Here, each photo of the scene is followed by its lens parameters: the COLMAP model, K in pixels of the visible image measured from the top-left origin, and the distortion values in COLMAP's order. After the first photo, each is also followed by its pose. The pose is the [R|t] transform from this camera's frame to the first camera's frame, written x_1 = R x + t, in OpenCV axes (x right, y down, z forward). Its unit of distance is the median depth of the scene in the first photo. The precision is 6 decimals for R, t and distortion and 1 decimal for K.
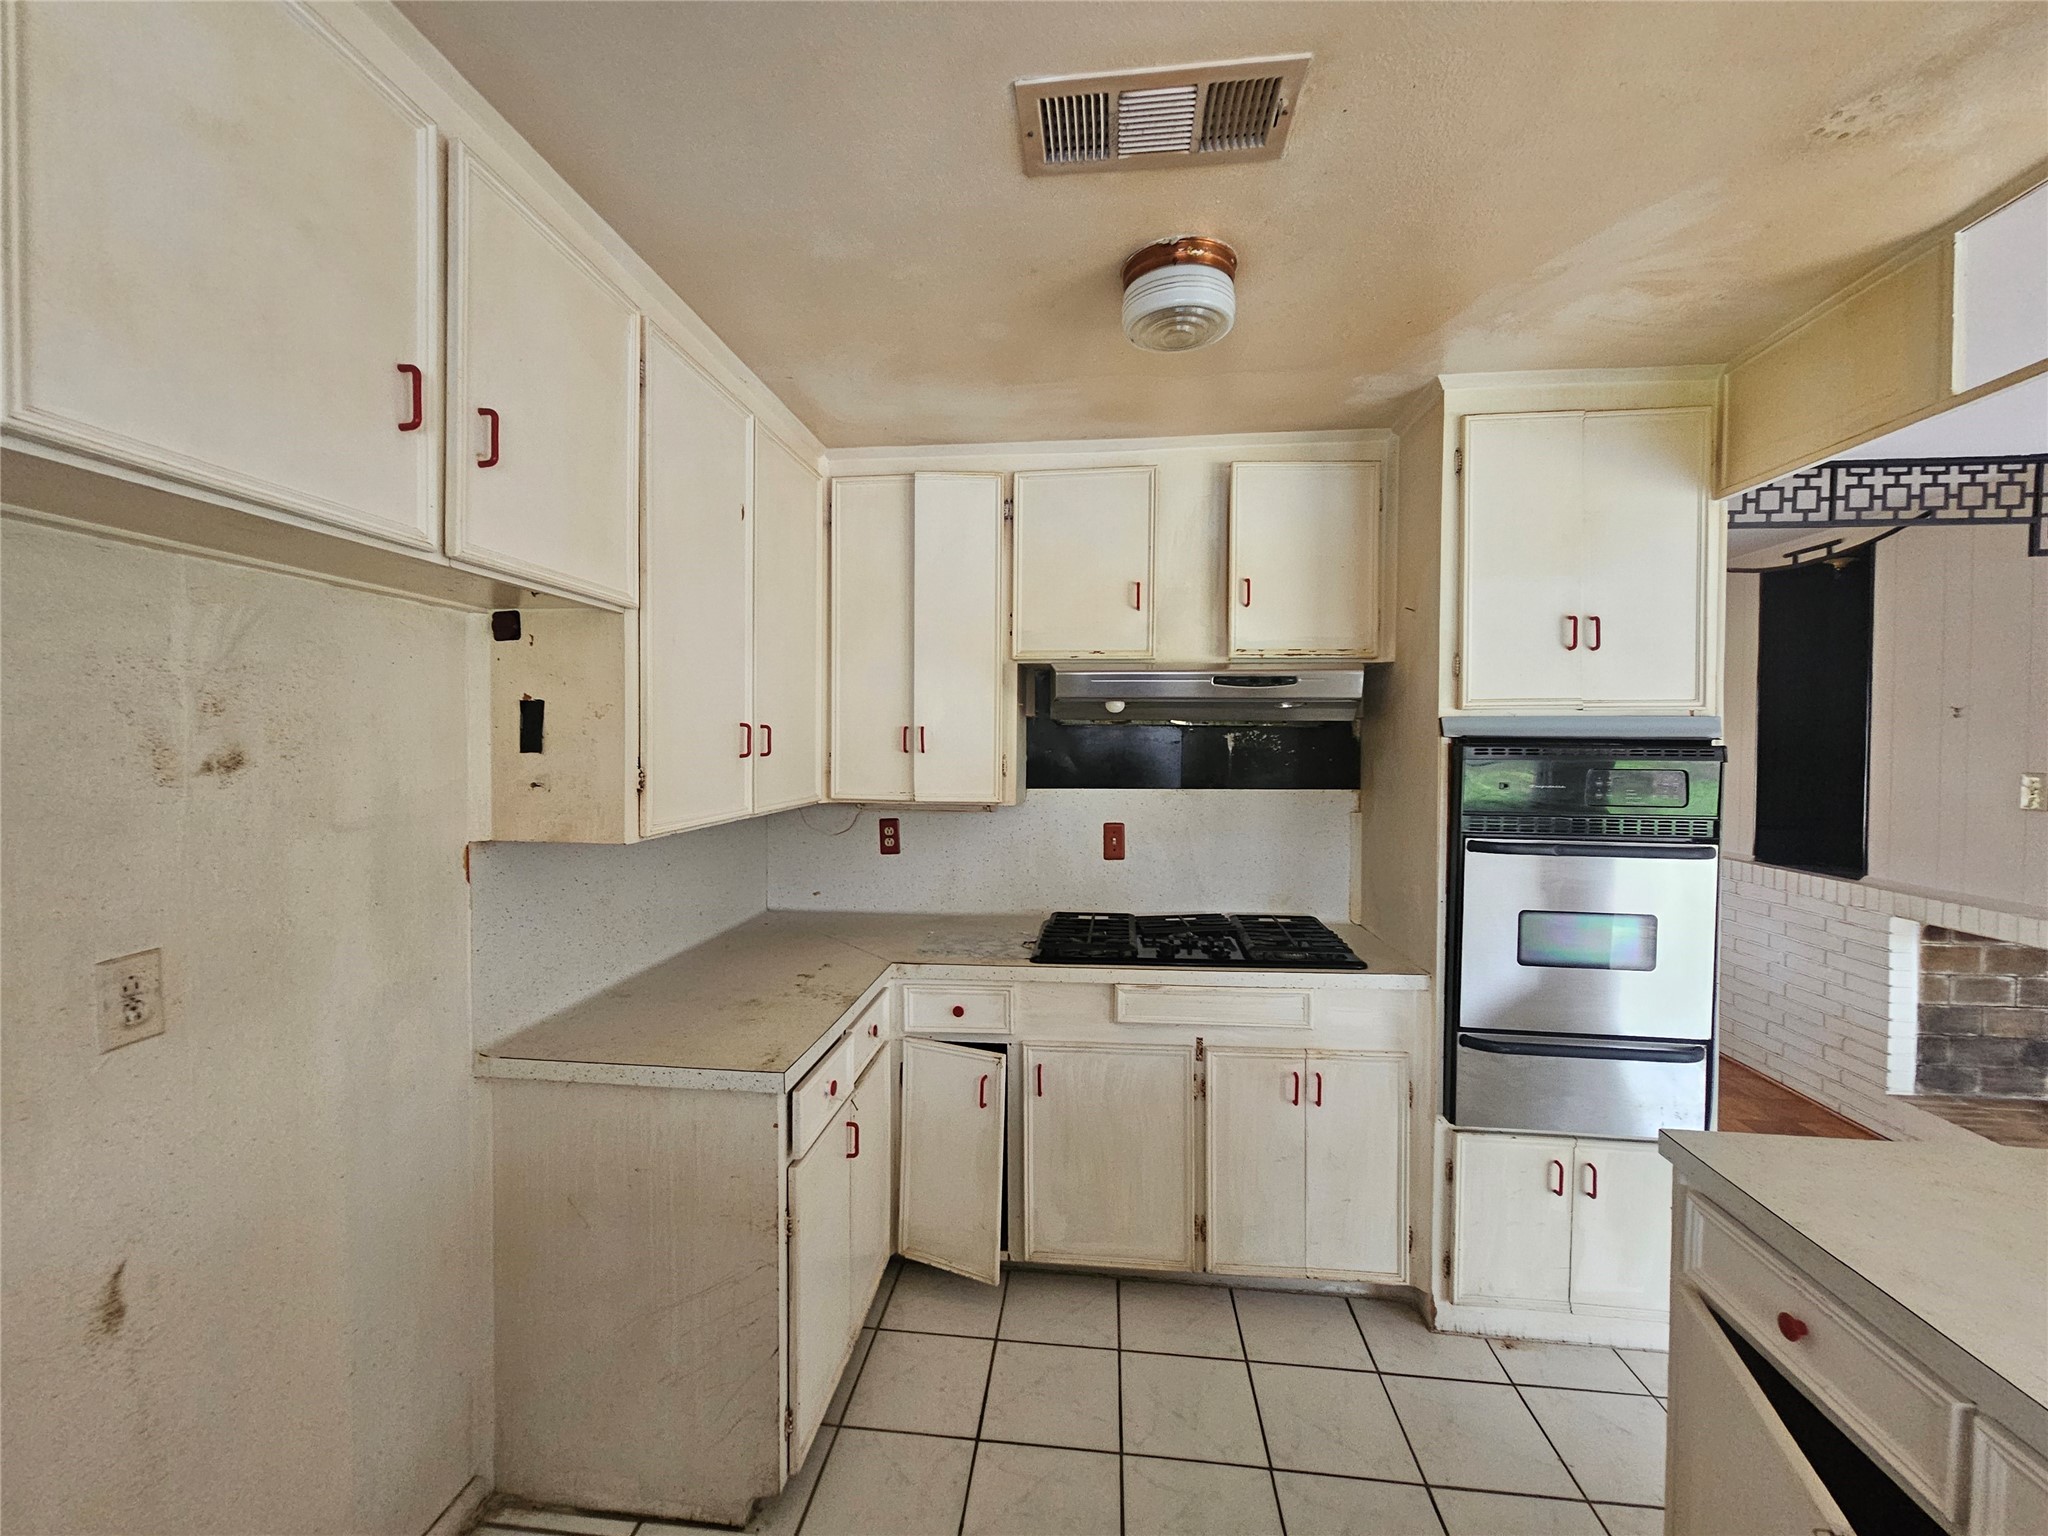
lens RADIAL K [[843.0, 0, 1010.6], [0, 843.0, 756.9], [0, 0, 1]] dist [0.001130, -0.001695]
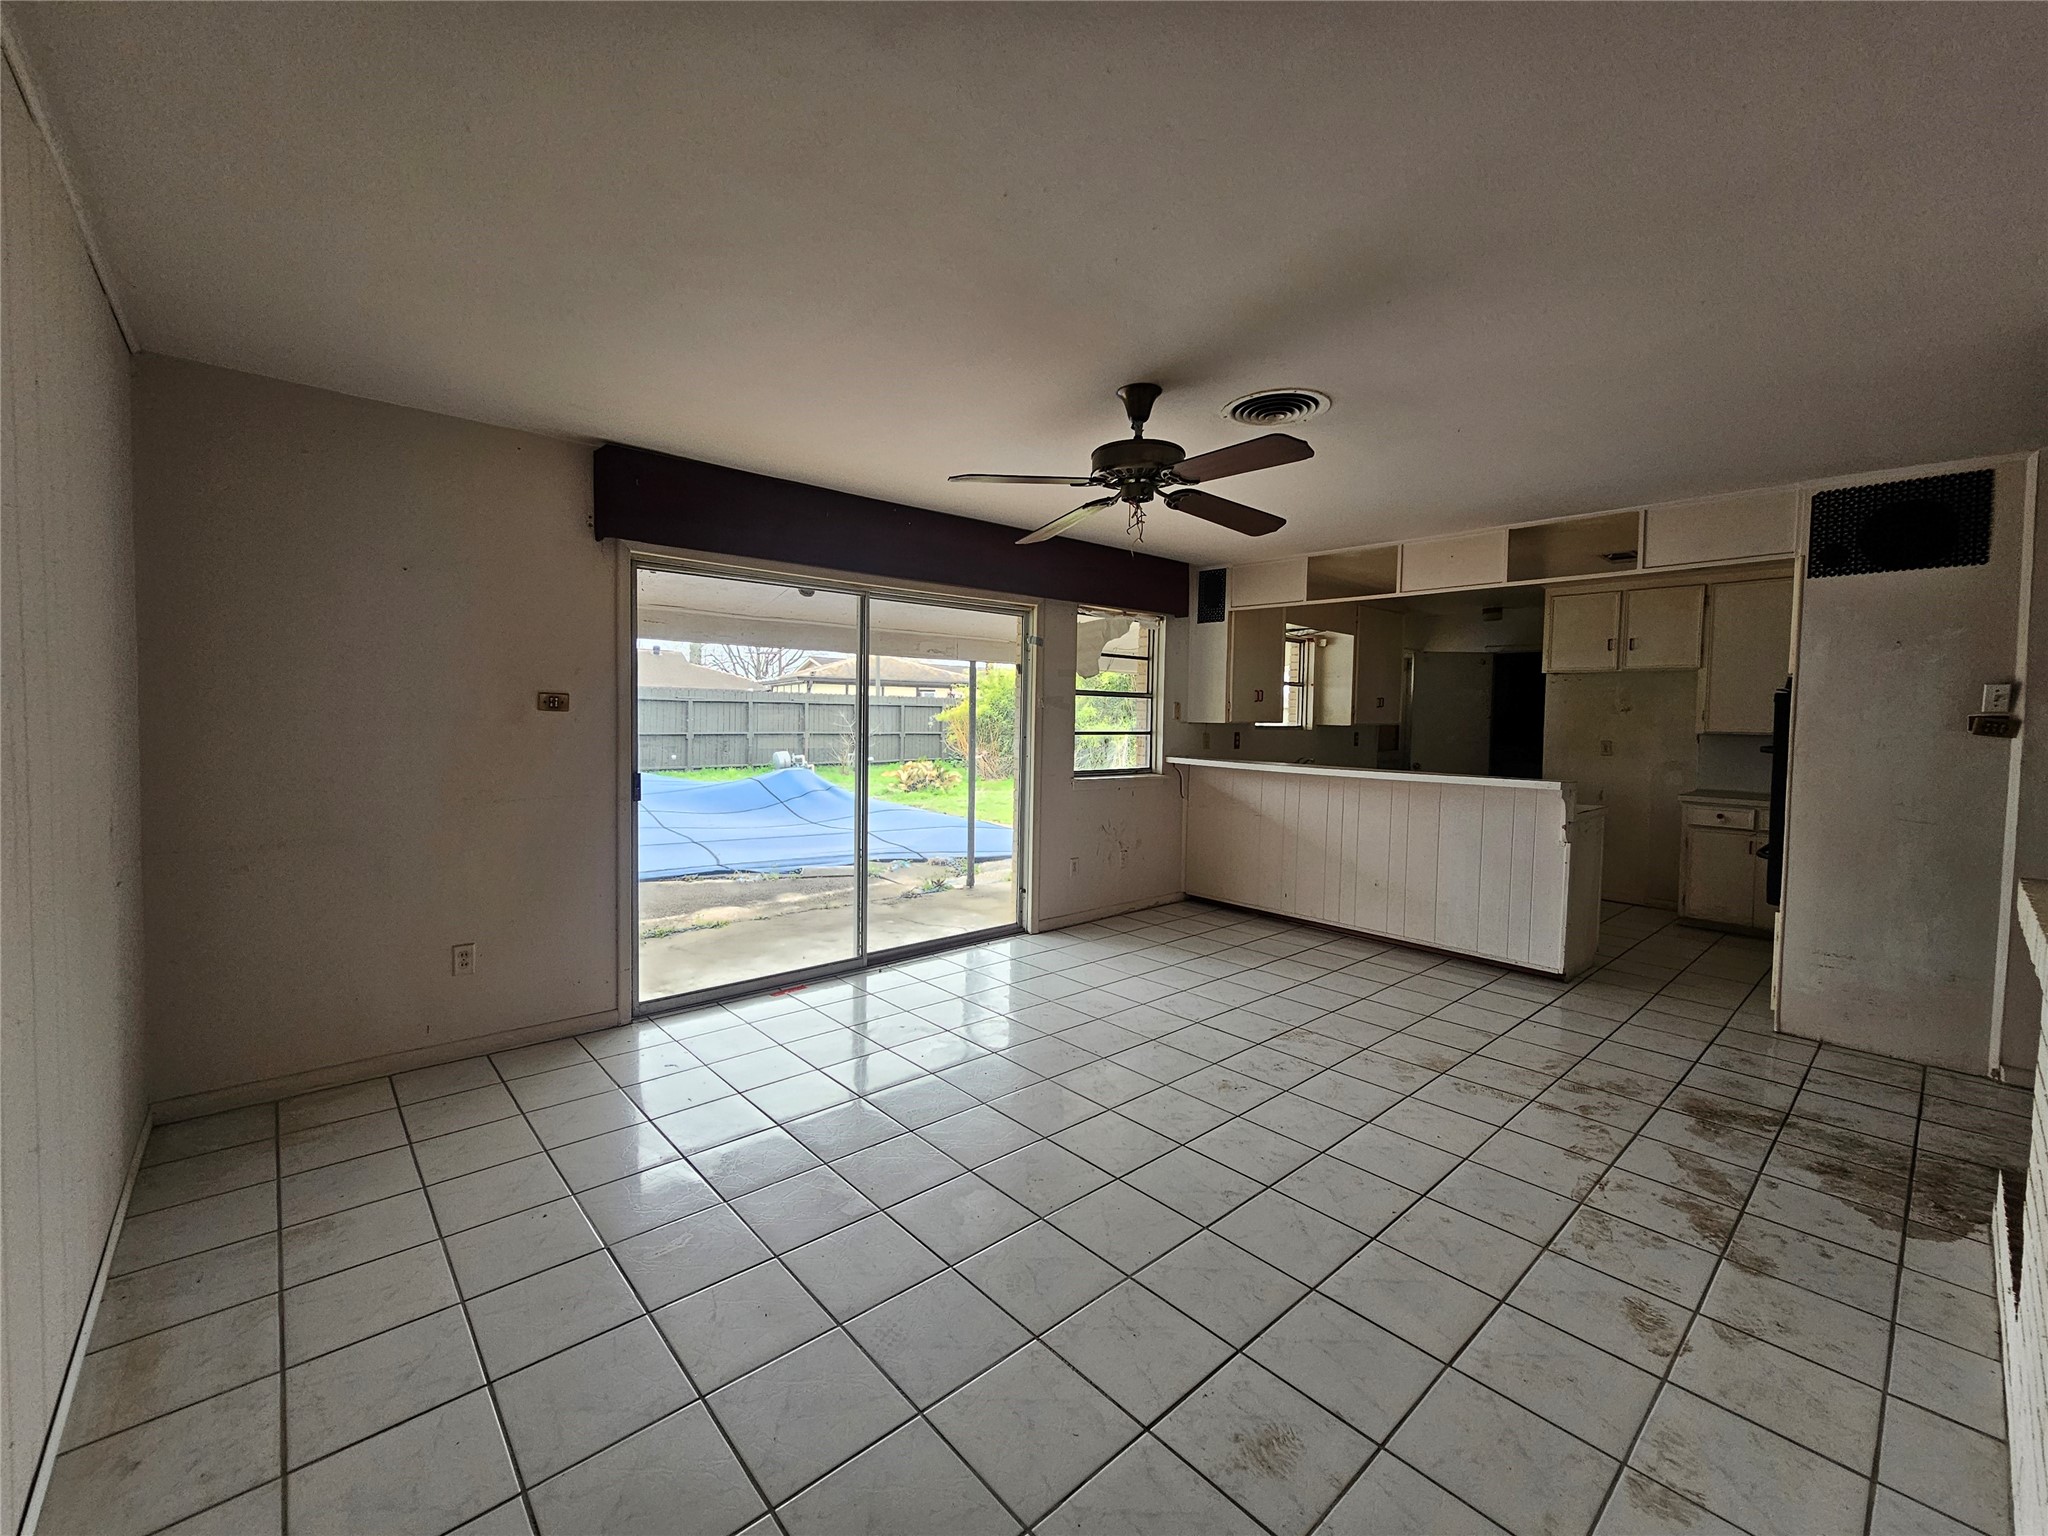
lens RADIAL K [[843.0, 0, 1009.8], [0, 843.0, 756.6], [0, 0, 1]] dist [0.001130, -0.001695]
pose [[-0.670460, 0.019350, -0.741693, 3.029947], [-0.032431, 0.997940, 0.055352, 0.070782], [0.741236, 0.061165, -0.668451, 0.890460]]
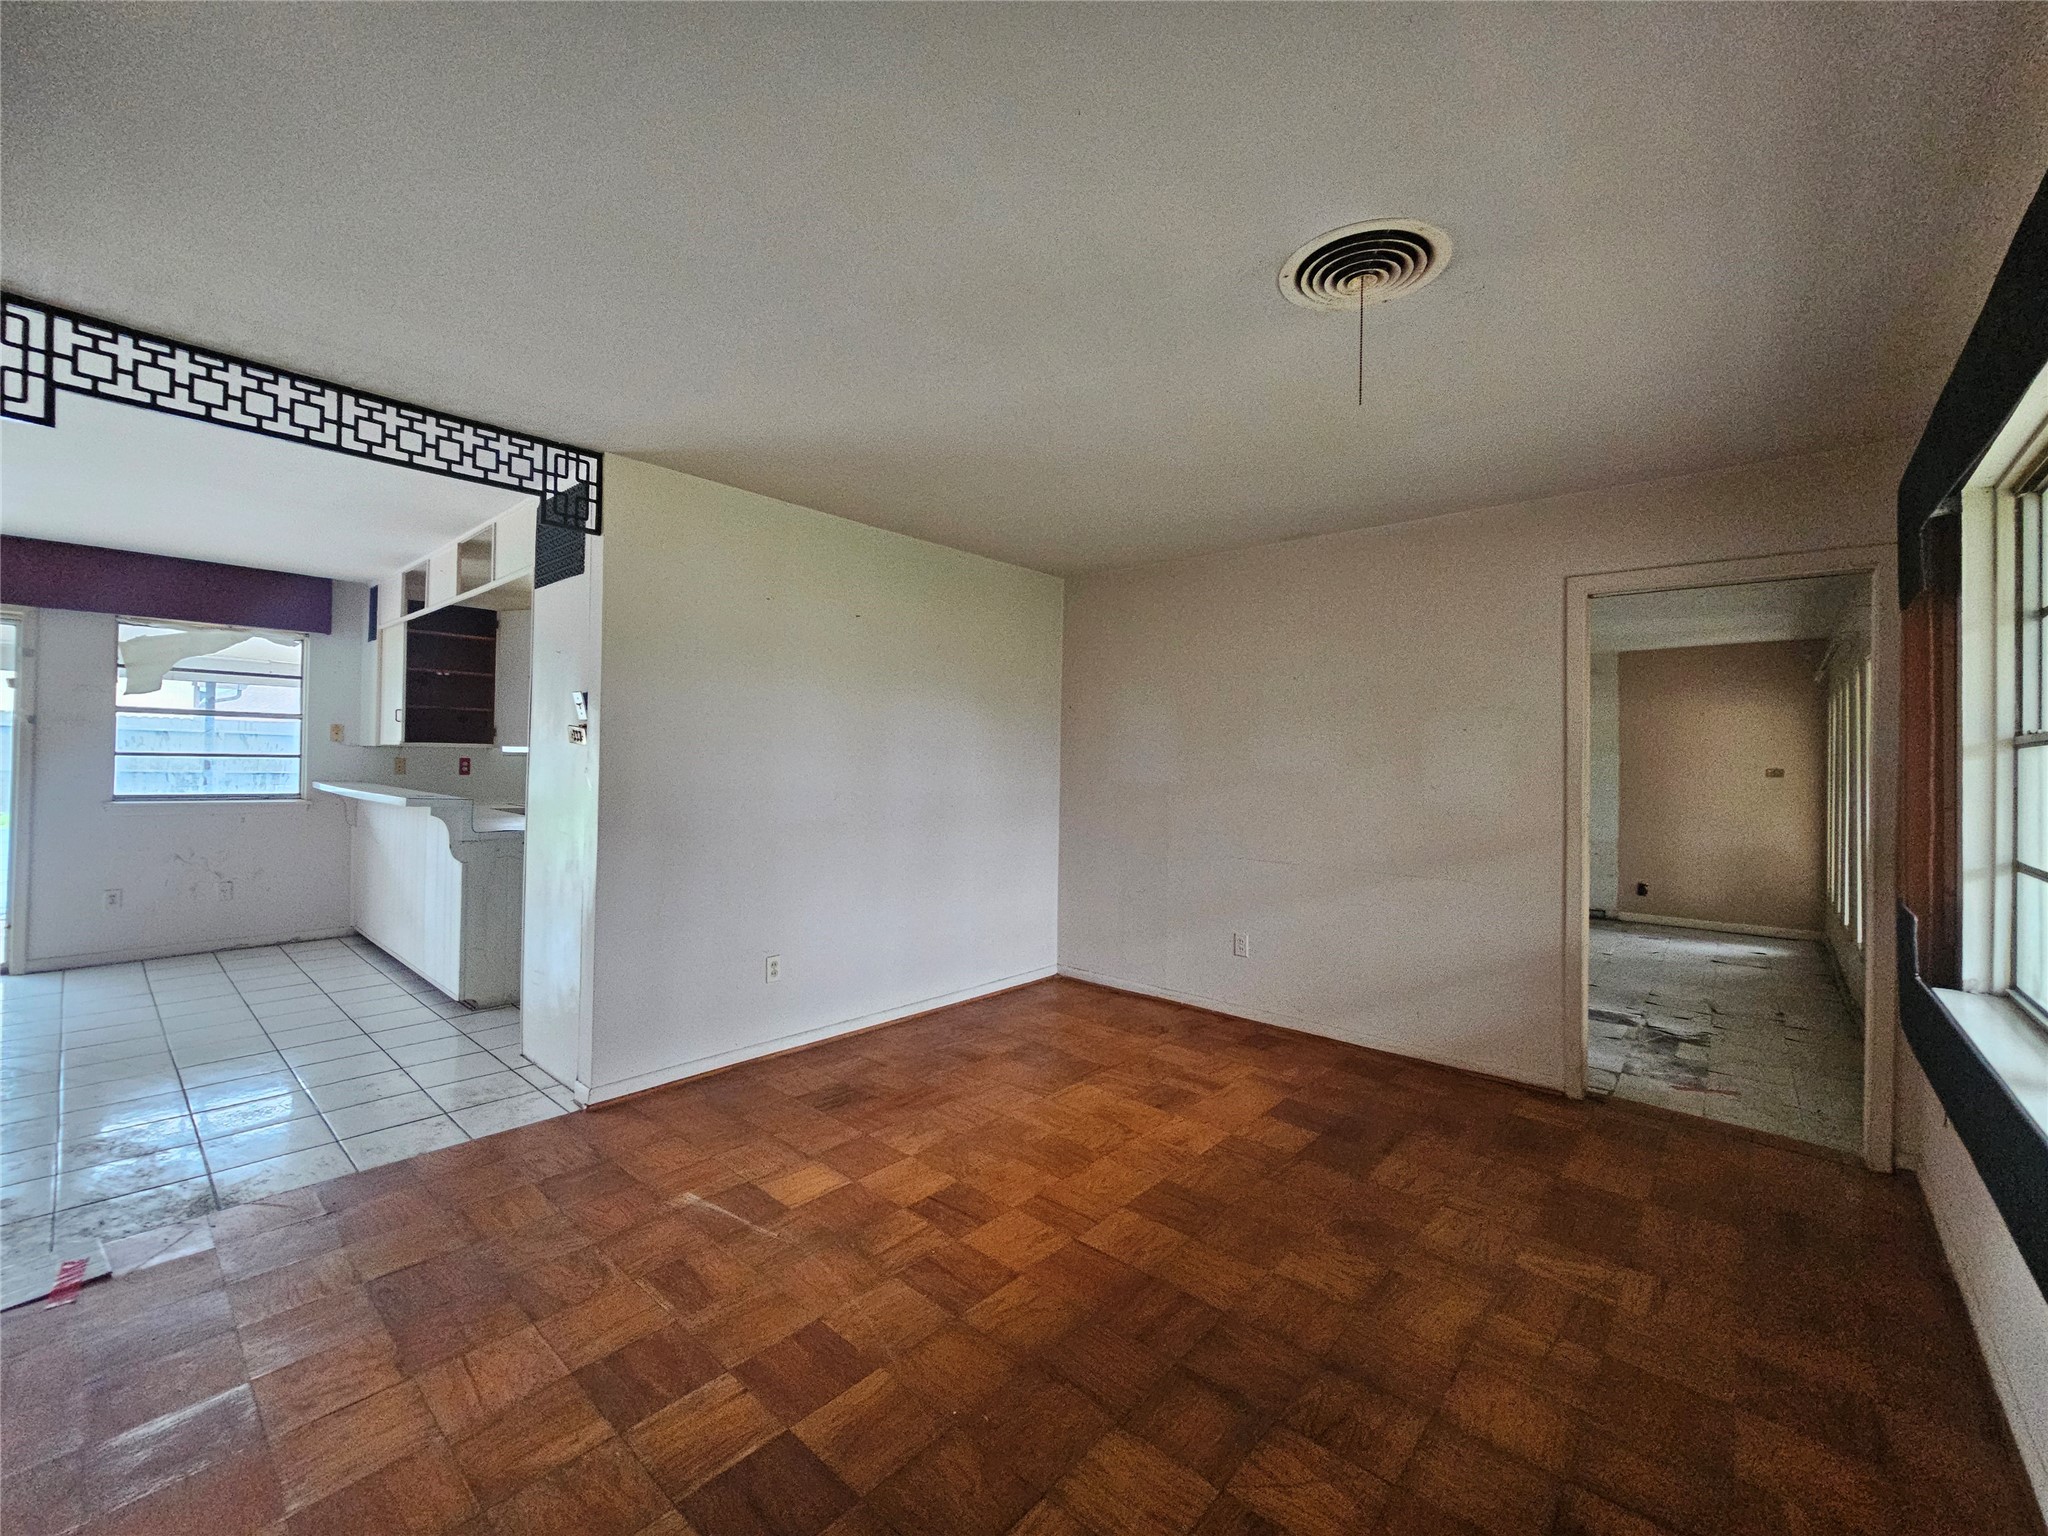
lens RADIAL K [[843.0, 0, 1021.7], [0, 843.0, 747.9], [0, 0, 1]] dist [0.001130, -0.001695]
pose [[-0.574662, -0.029471, -0.817860, 1.565405], [-0.034780, 0.999328, -0.011572, 0.058866], [0.817651, 0.021795, -0.575301, 2.634055]]
